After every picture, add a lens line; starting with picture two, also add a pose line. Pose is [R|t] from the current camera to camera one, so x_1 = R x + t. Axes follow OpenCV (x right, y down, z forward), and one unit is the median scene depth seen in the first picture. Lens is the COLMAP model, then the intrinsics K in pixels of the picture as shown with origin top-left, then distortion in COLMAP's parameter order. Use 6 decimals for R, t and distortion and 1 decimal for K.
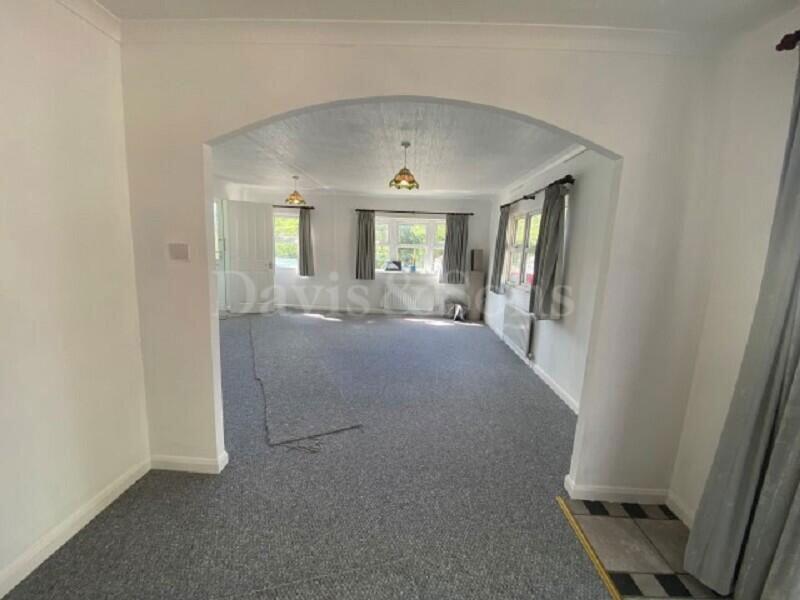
lens RADIAL K [[319.1, 0, 399.3], [0, 319.1, 300.8], [0, 0, 1]] dist [-0.008832, -0.006466]
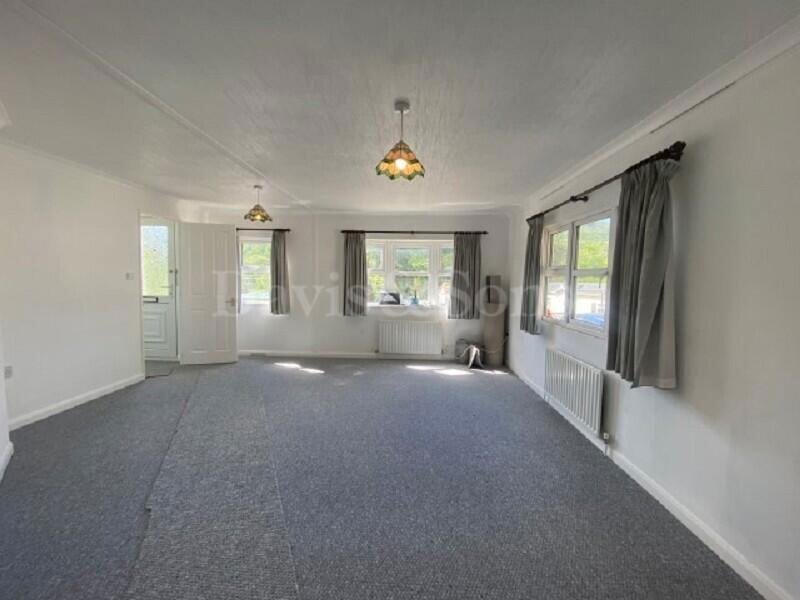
lens RADIAL K [[319.1, 0, 400.4], [0, 319.1, 301.0], [0, 0, 1]] dist [-0.008832, -0.006466]
pose [[0.999652, -0.024943, 0.008531, 0.001921], [0.025637, 0.995209, -0.094344, -0.029323], [-0.006137, 0.094530, 0.995503, 0.217624]]
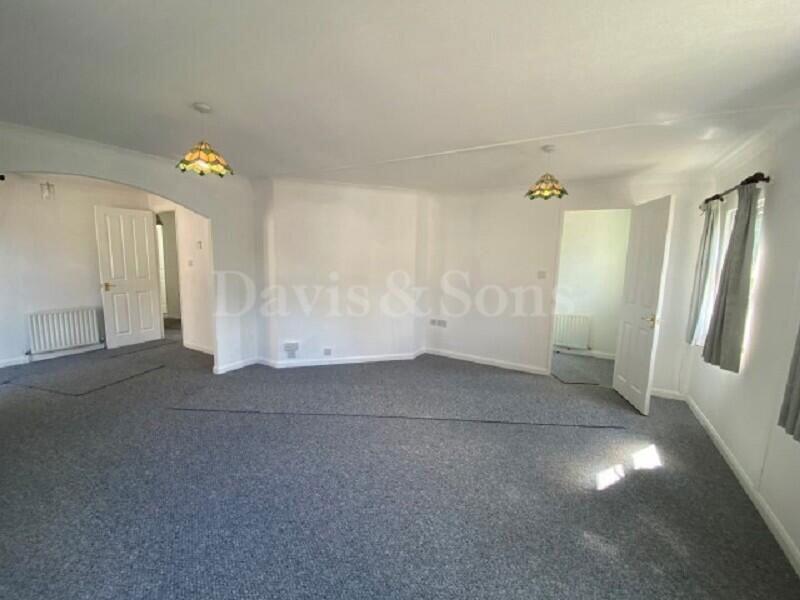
lens RADIAL K [[319.1, 0, 402.3], [0, 319.1, 300.6], [0, 0, 1]] dist [-0.008832, -0.006466]
pose [[-0.459596, 0.059114, -0.886159, 0.211697], [-0.188830, 0.968465, 0.162539, -0.149467], [0.867822, 0.242036, -0.433940, 0.867678]]
